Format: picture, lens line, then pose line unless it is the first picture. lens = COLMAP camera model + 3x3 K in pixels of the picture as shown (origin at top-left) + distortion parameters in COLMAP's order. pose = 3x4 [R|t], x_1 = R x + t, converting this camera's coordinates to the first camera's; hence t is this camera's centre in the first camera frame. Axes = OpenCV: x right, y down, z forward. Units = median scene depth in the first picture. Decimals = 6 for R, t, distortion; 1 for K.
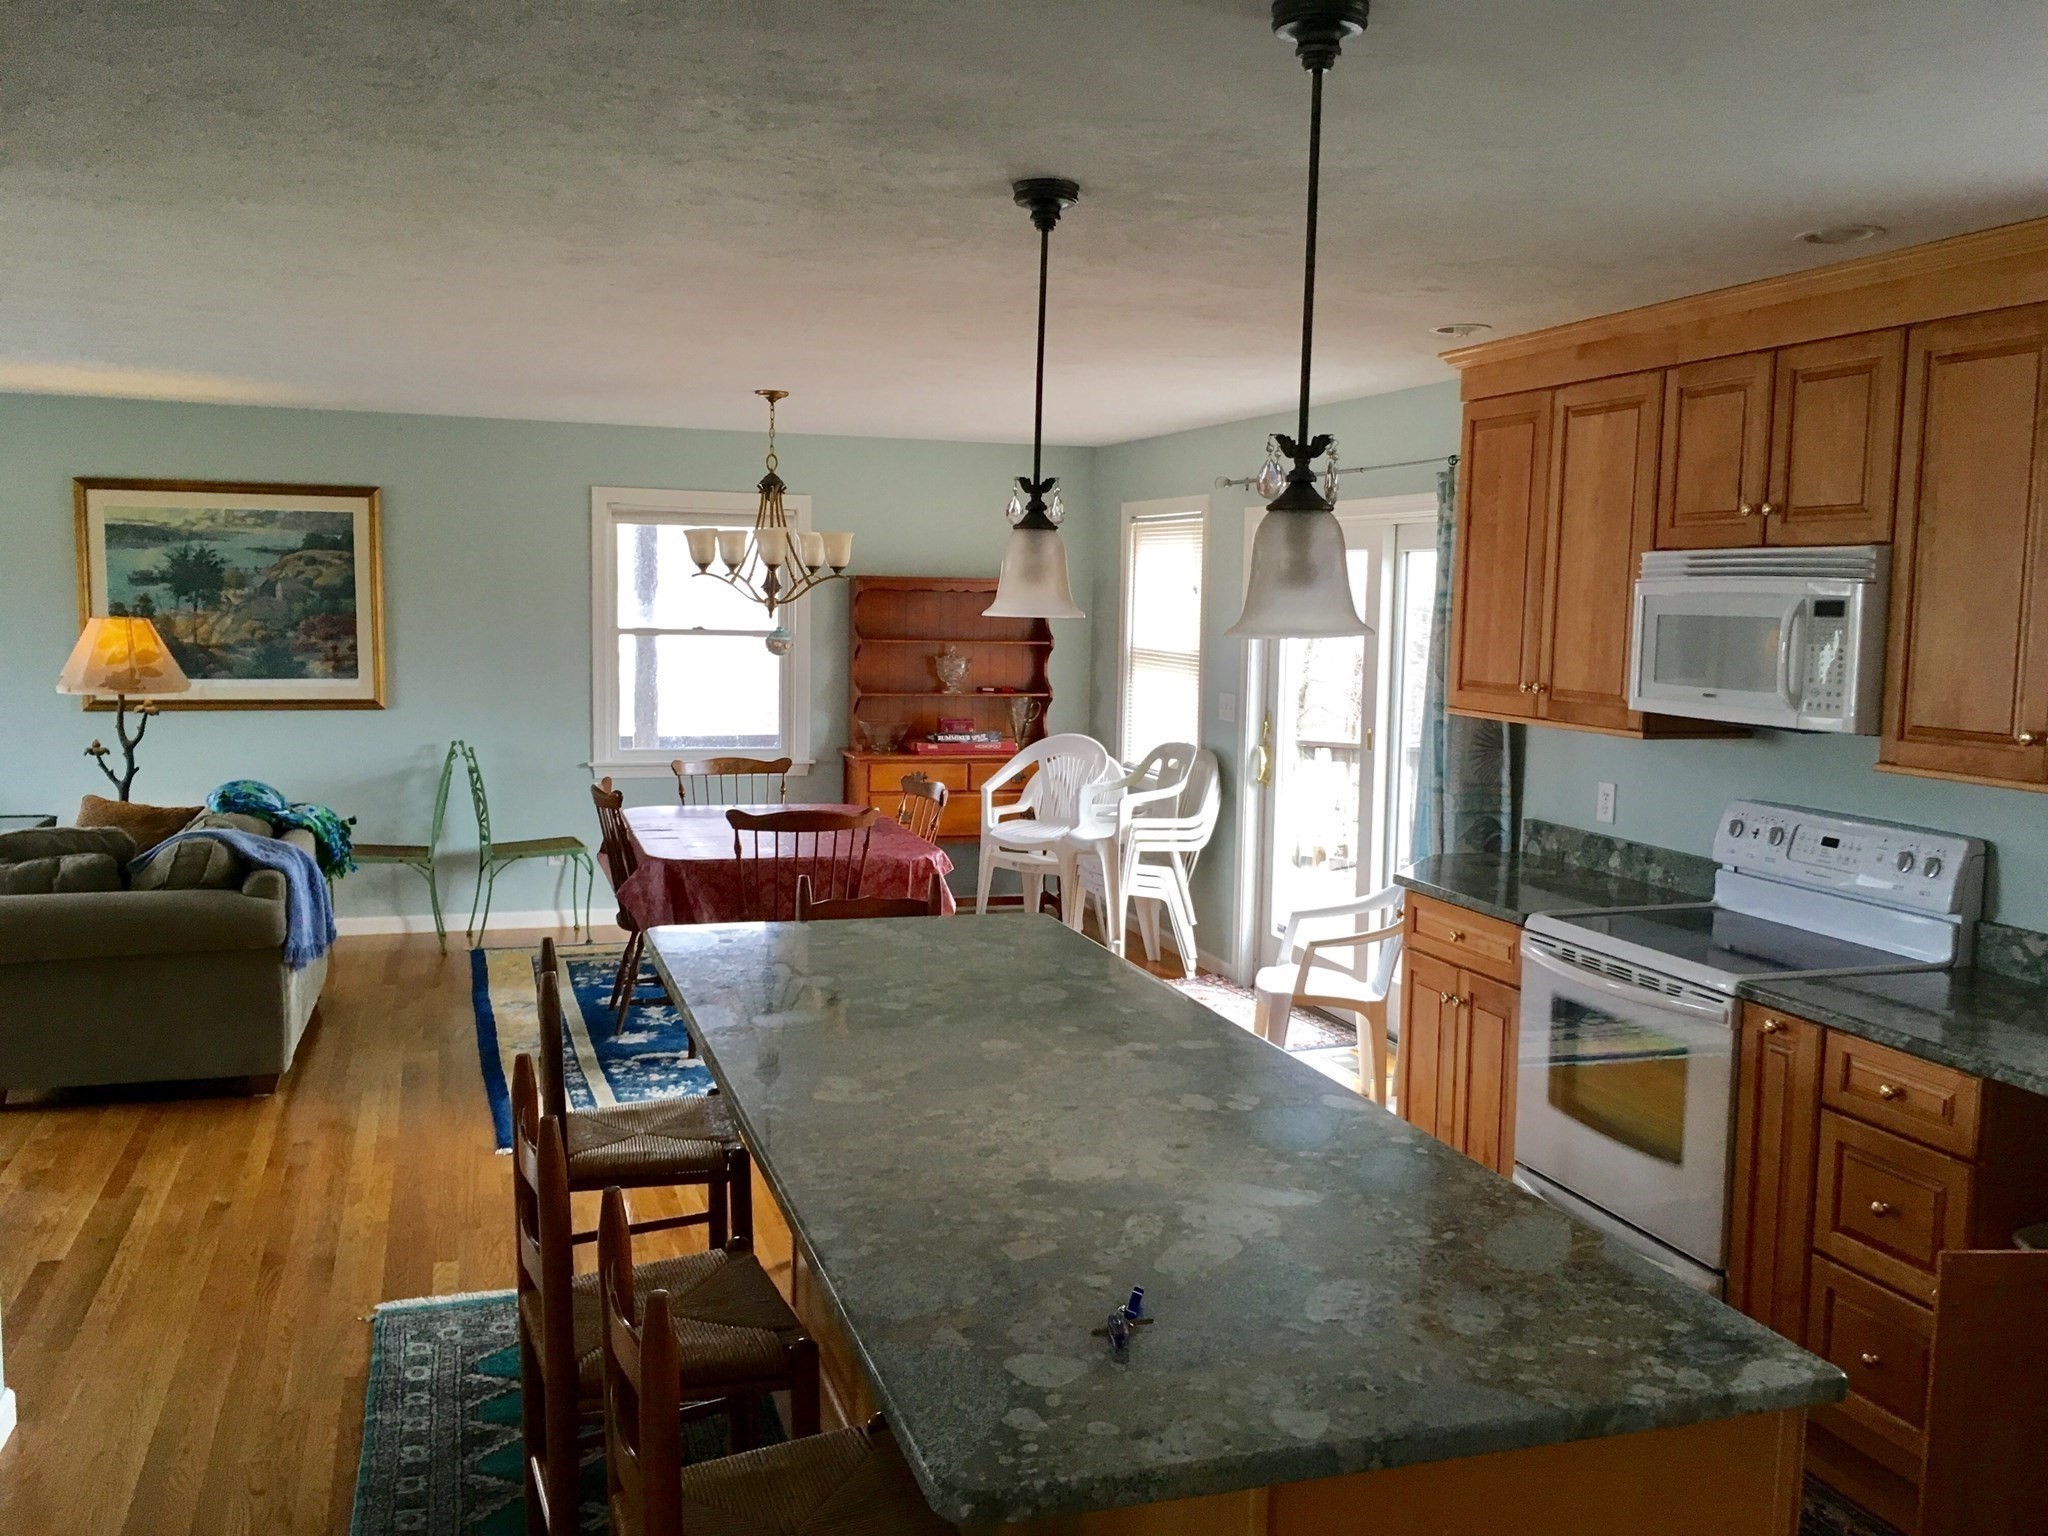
lens RADIAL K [[1720.1, 0, 1015.0], [0, 1720.1, 776.0], [0, 0, 1]] dist [0.019446, -0.032402]
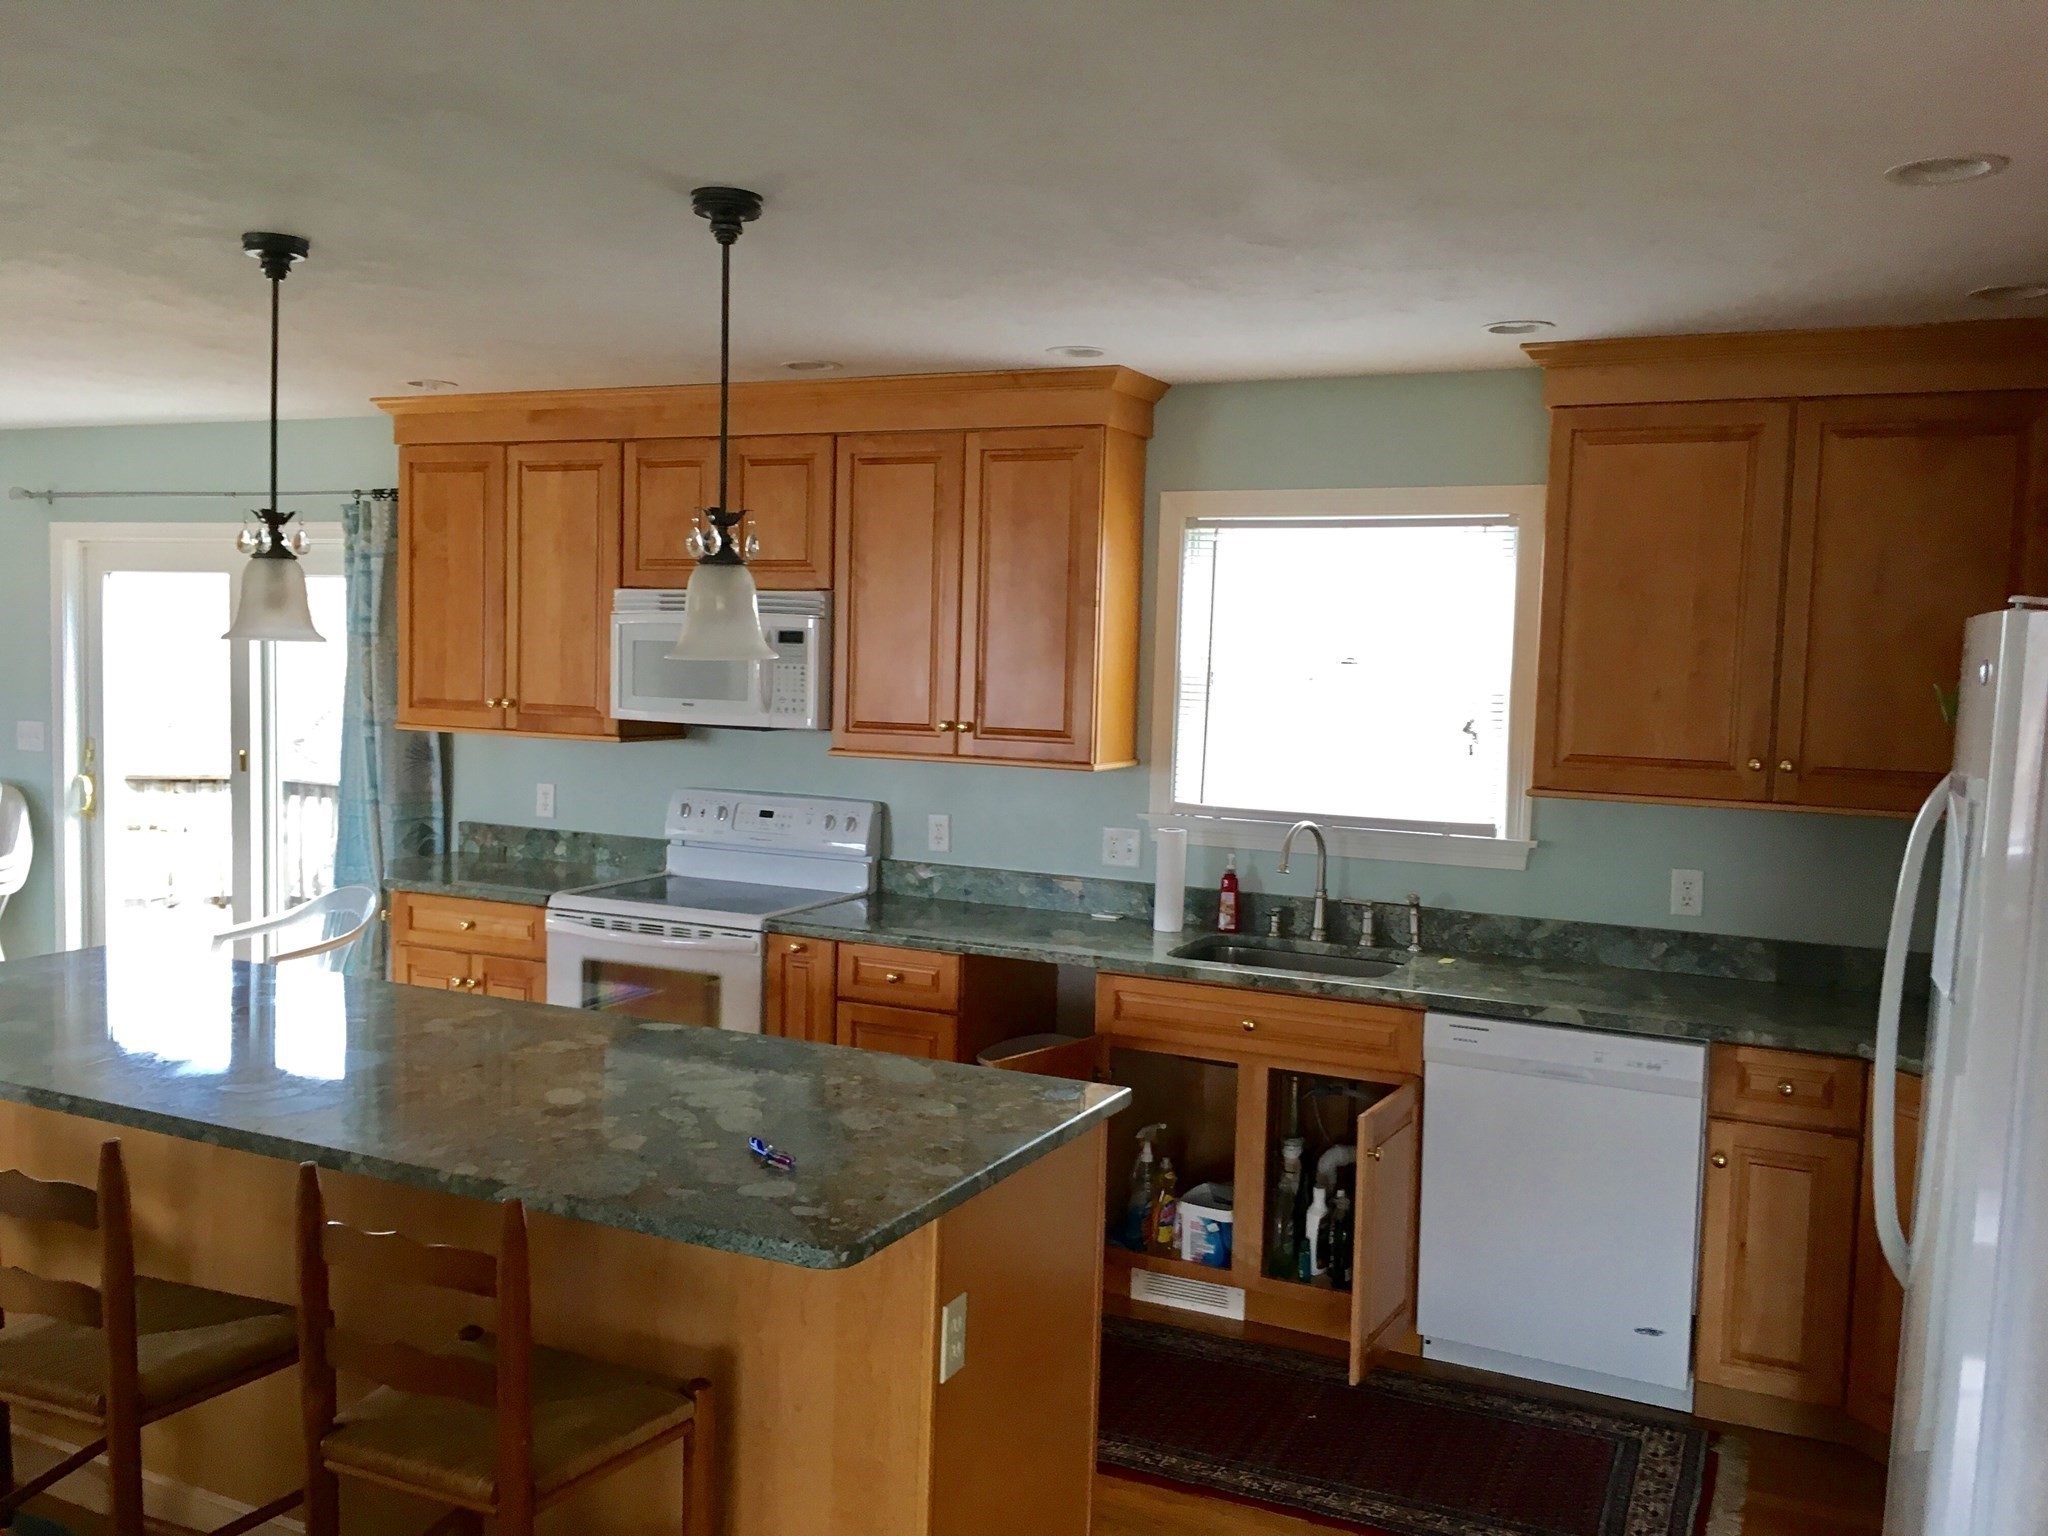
lens RADIAL K [[1720.1, 0, 1031.5], [0, 1720.1, 769.0], [0, 0, 1]] dist [0.019446, -0.032402]
pose [[0.682151, -0.051354, 0.729405, -0.330210], [0.063191, 0.997939, 0.011163, 0.002386], [-0.728475, 0.038477, 0.683991, -0.044336]]
